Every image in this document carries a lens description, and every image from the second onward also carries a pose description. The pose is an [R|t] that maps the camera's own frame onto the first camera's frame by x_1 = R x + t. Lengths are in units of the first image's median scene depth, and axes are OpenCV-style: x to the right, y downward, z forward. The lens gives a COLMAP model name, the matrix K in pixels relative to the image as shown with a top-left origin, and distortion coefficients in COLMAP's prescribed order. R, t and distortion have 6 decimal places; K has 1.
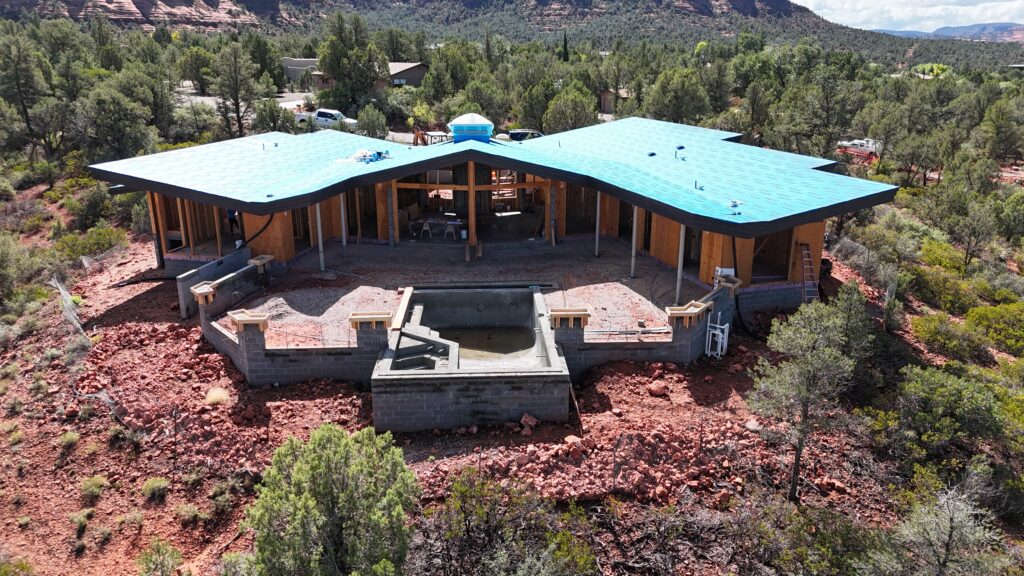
lens RADIAL K [[760.5, 0, 512.0], [0, 760.5, 288.0], [0, 0, 1]] dist [0.077094, -0.068243]
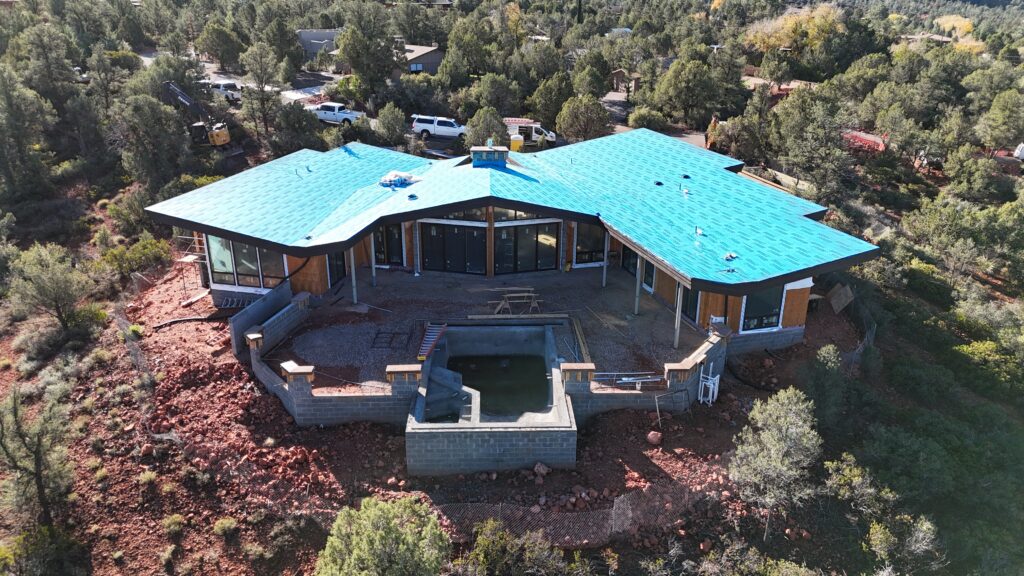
lens RADIAL K [[760.5, 0, 512.0], [0, 760.5, 288.0], [0, 0, 1]] dist [0.077094, -0.068243]
pose [[0.999840, 0.012480, -0.012819, -0.009736], [-0.011529, 0.997358, 0.071721, -0.163695], [0.013680, -0.071562, 0.997342, -0.122445]]
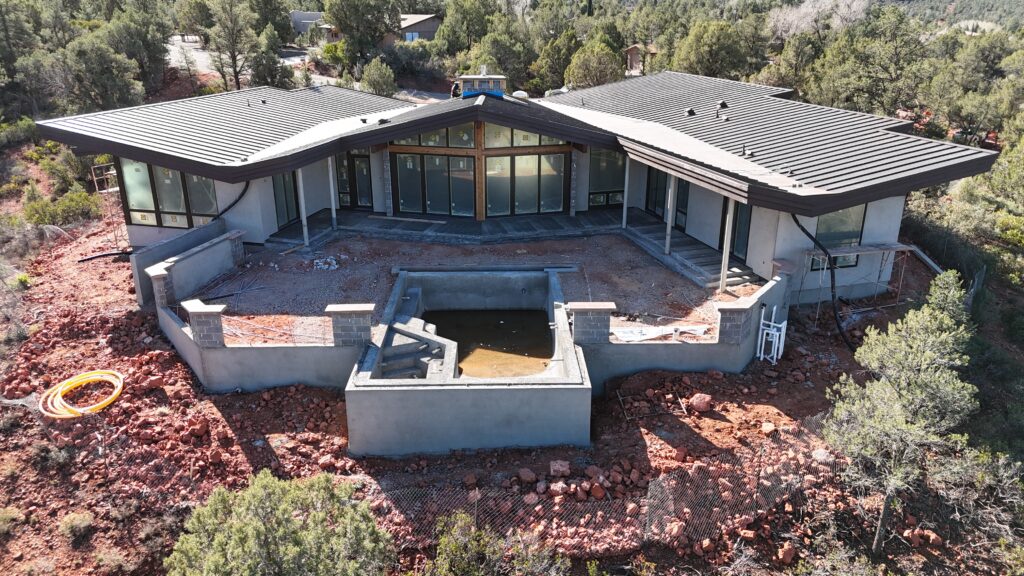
lens RADIAL K [[760.5, 0, 512.0], [0, 760.5, 288.0], [0, 0, 1]] dist [0.077094, -0.068243]
pose [[0.999583, 0.010345, -0.026965, 0.010810], [-0.009004, 0.998740, 0.049371, -0.027730], [0.027442, -0.049108, 0.998416, 0.178369]]
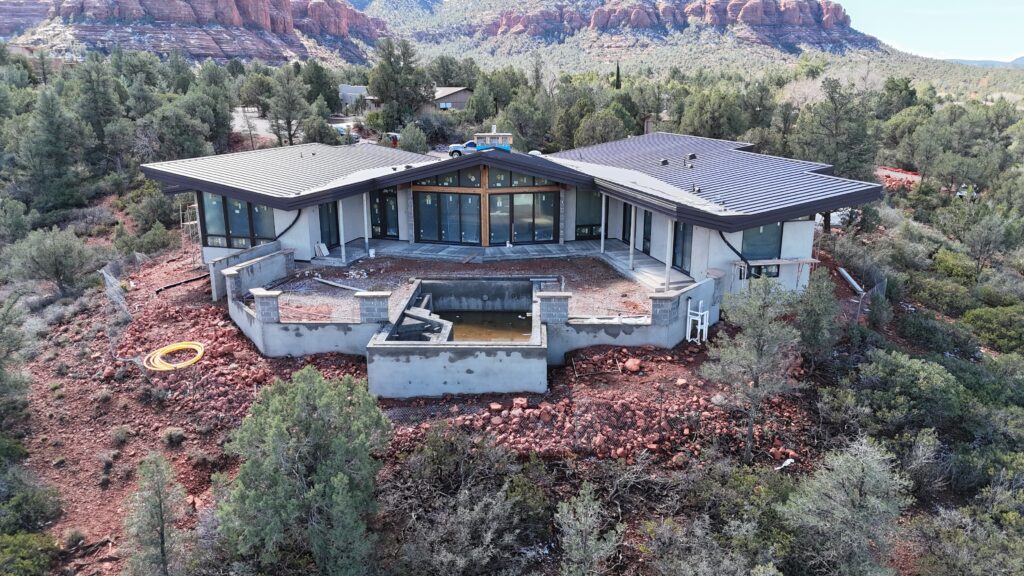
lens RADIAL K [[760.5, 0, 512.0], [0, 760.5, 288.0], [0, 0, 1]] dist [0.077094, -0.068243]
pose [[0.996815, 0.017491, -0.077810, 0.097017], [-0.020500, 0.999066, -0.038044, 0.062670], [0.077072, 0.039518, 0.996242, -0.077834]]
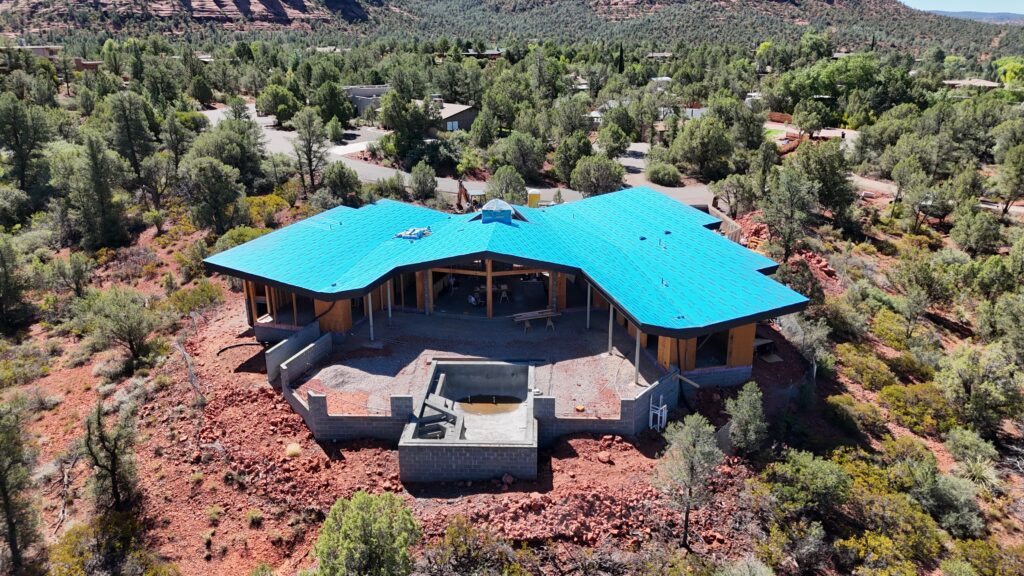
lens RADIAL K [[769.8, 0, 512.0], [0, 769.8, 288.0], [0, 0, 1]] dist [0.070308, -0.076985]
pose [[0.996287, 0.022468, -0.083115, 0.126221], [-0.020732, 0.999550, 0.021692, -0.188504], [0.083565, -0.019889, 0.996304, -0.374767]]
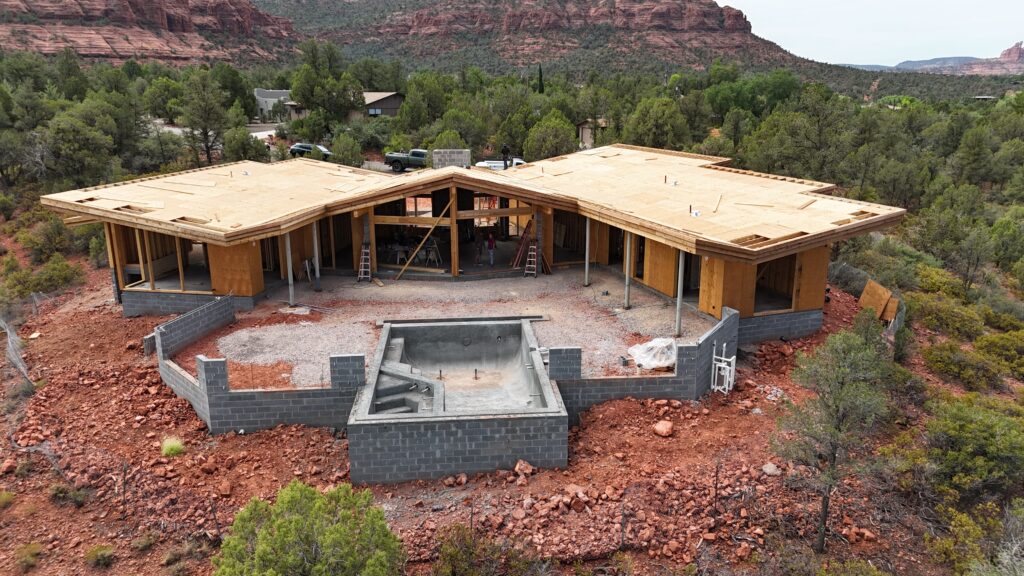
lens RADIAL K [[763.3, 0, 512.0], [0, 763.3, 288.0], [0, 0, 1]] dist [0.066406, -0.056826]
pose [[0.999443, -0.012132, 0.031079, -0.015713], [0.013423, 0.999041, -0.041667, -0.000709], [-0.030544, 0.042061, 0.998648, 0.078697]]
